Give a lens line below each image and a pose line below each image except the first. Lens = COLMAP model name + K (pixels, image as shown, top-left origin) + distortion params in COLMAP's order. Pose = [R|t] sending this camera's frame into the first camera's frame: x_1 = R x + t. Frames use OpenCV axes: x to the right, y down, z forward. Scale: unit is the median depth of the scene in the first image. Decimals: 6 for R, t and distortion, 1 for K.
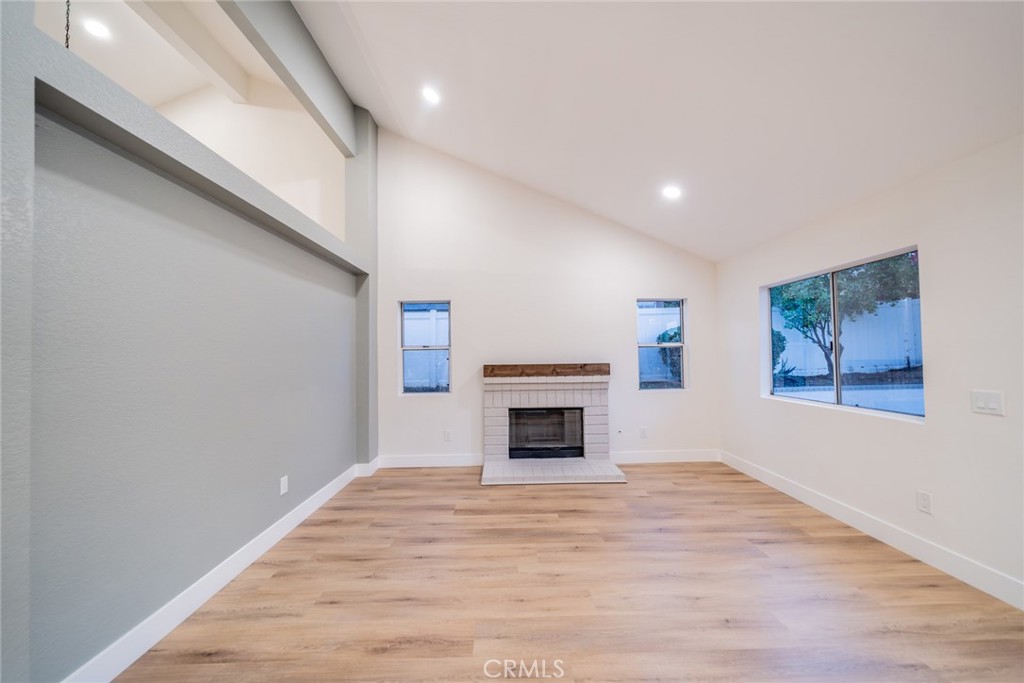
lens RADIAL K [[347.4, 0, 513.2], [0, 347.4, 347.2], [0, 0, 1]] dist [-0.006642, -0.000037]
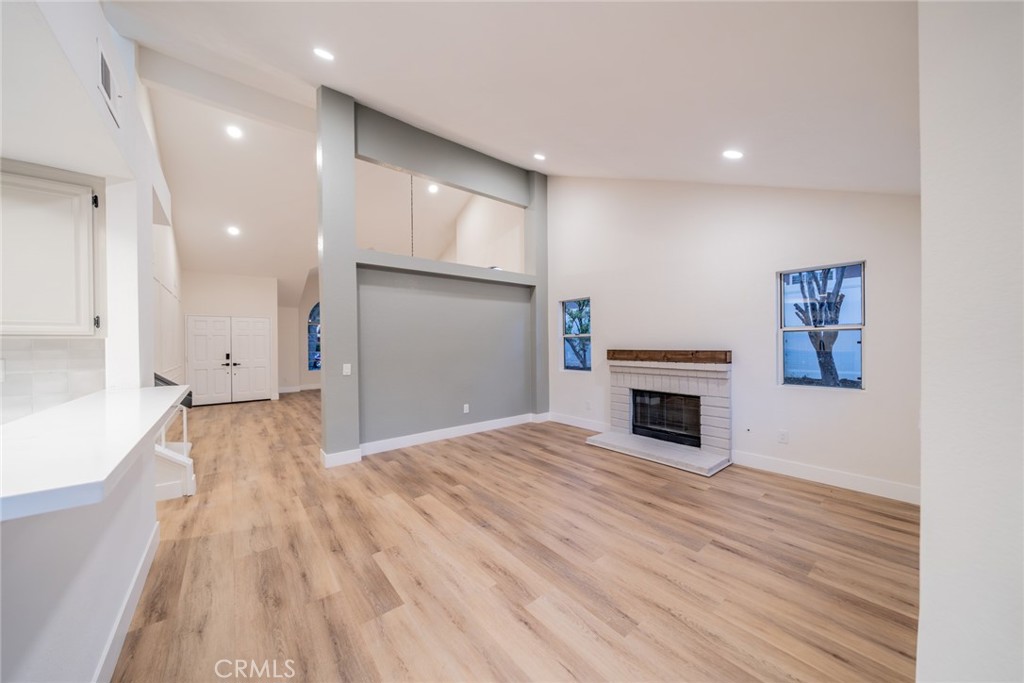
lens RADIAL K [[349.2, 0, 509.6], [0, 349.2, 344.5], [0, 0, 1]] dist [-0.006688, -0.000059]
pose [[0.612139, 0.008464, -0.790705, 0.752481], [0.019201, 0.999489, 0.025564, -0.004225], [0.790517, -0.030831, 0.611663, 0.004834]]
